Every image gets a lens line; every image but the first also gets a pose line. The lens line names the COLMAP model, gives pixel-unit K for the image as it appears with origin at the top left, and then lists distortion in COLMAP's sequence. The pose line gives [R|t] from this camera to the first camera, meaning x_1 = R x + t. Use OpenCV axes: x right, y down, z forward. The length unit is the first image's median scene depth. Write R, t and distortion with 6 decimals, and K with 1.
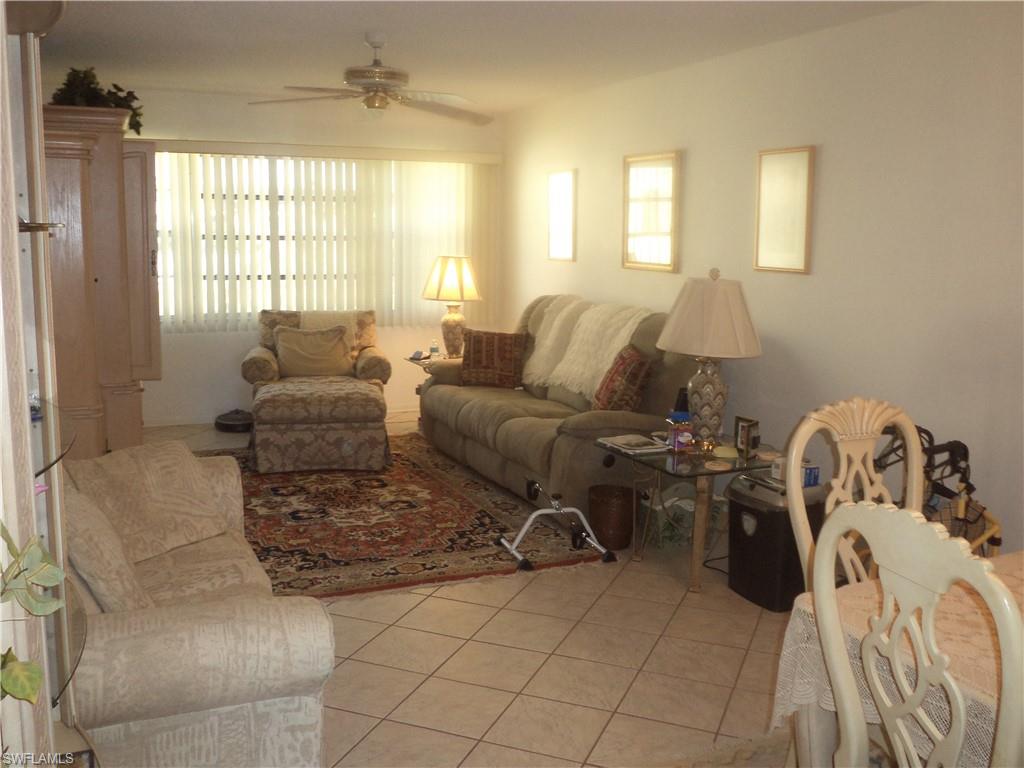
lens RADIAL K [[1011.5, 0, 512.0], [0, 1011.5, 384.0], [0, 0, 1]] dist [0.013220, 0.010892]
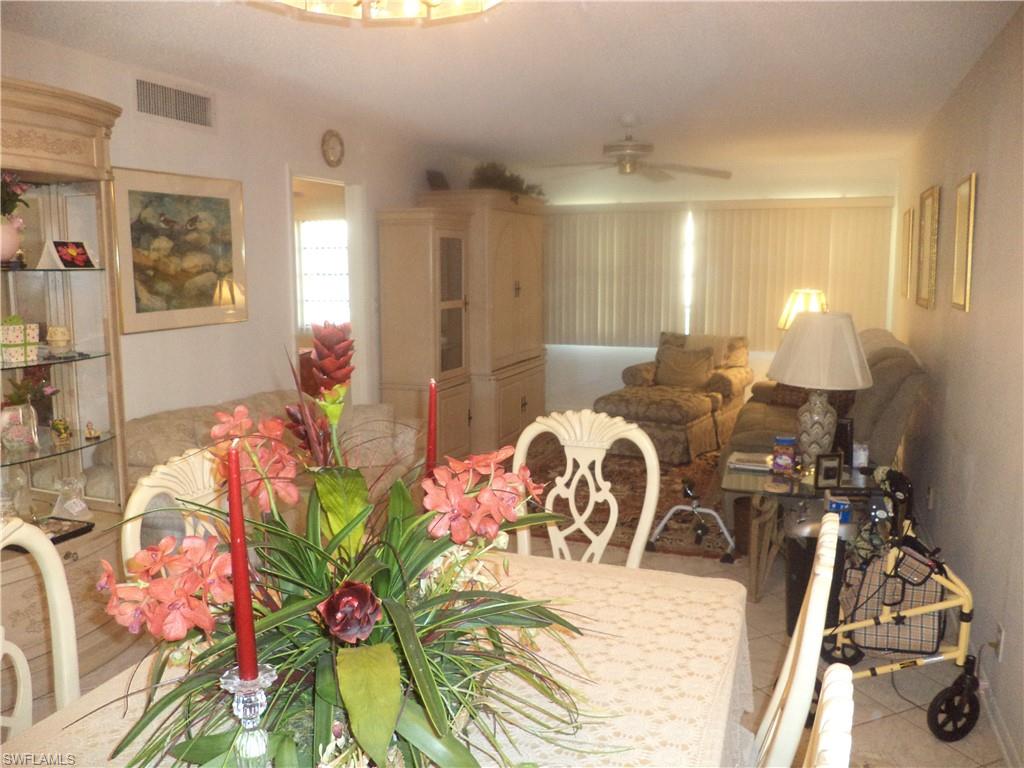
lens RADIAL K [[852.7, 0, 512.0], [0, 852.7, 384.0], [0, 0, 1]] dist [0.000459, -0.001581]
pose [[0.734495, 0.084055, -0.673389, 0.504781], [-0.096651, 0.995141, 0.018796, -0.014822], [0.671696, 0.051278, 0.739050, 0.122519]]
